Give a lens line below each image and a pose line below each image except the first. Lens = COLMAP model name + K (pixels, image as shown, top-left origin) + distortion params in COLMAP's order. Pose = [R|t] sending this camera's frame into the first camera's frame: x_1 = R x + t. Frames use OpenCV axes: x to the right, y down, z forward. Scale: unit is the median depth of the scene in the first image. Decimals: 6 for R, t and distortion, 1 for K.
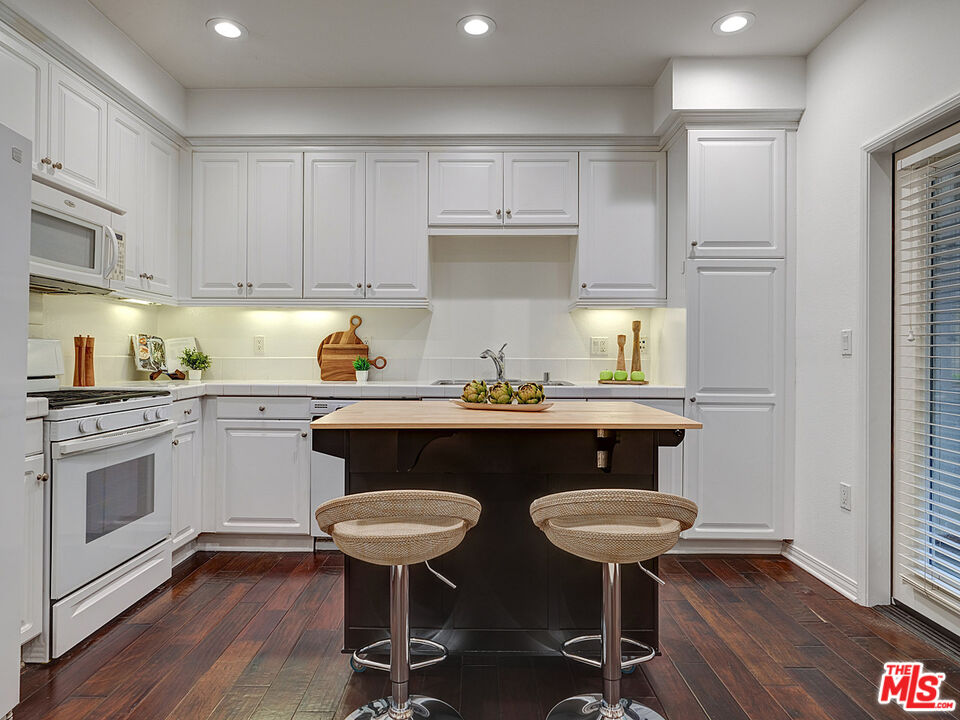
lens RADIAL K [[541.2, 0, 479.8], [0, 541.2, 355.1], [0, 0, 1]] dist [0.003393, -0.013763]
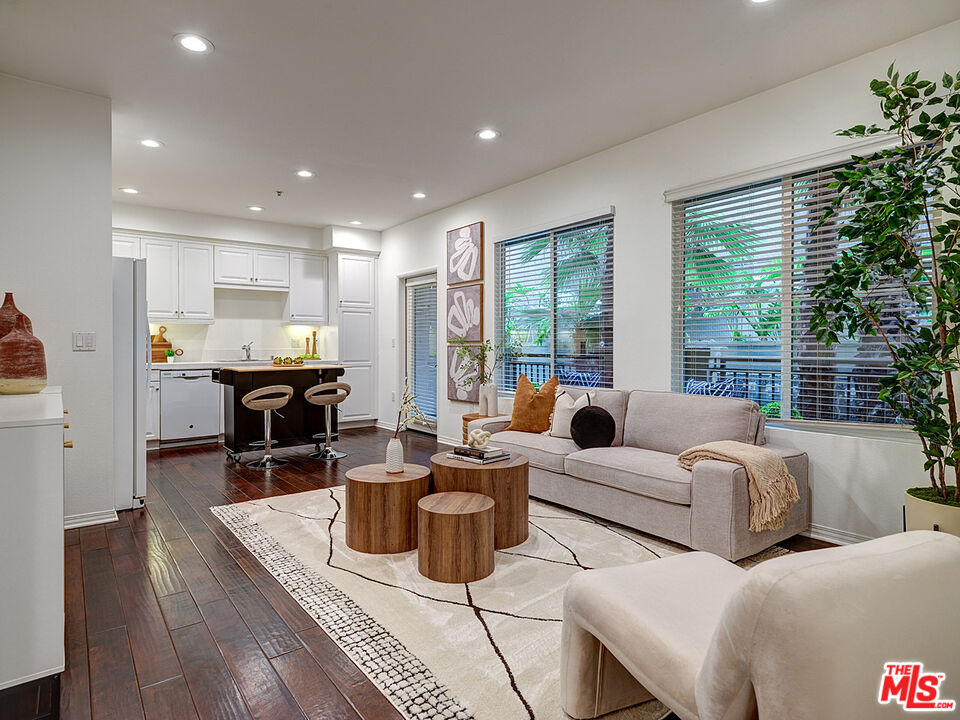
lens RADIAL K [[524.5, 0, 467.3], [0, 524.5, 358.9], [0, 0, 1]] dist [-0.000747, -0.000035]
pose [[0.787918, -0.021108, 0.615418, -0.554051], [0.002976, 0.999531, 0.030473, -0.015523], [-0.615773, -0.022179, 0.787612, -1.096949]]
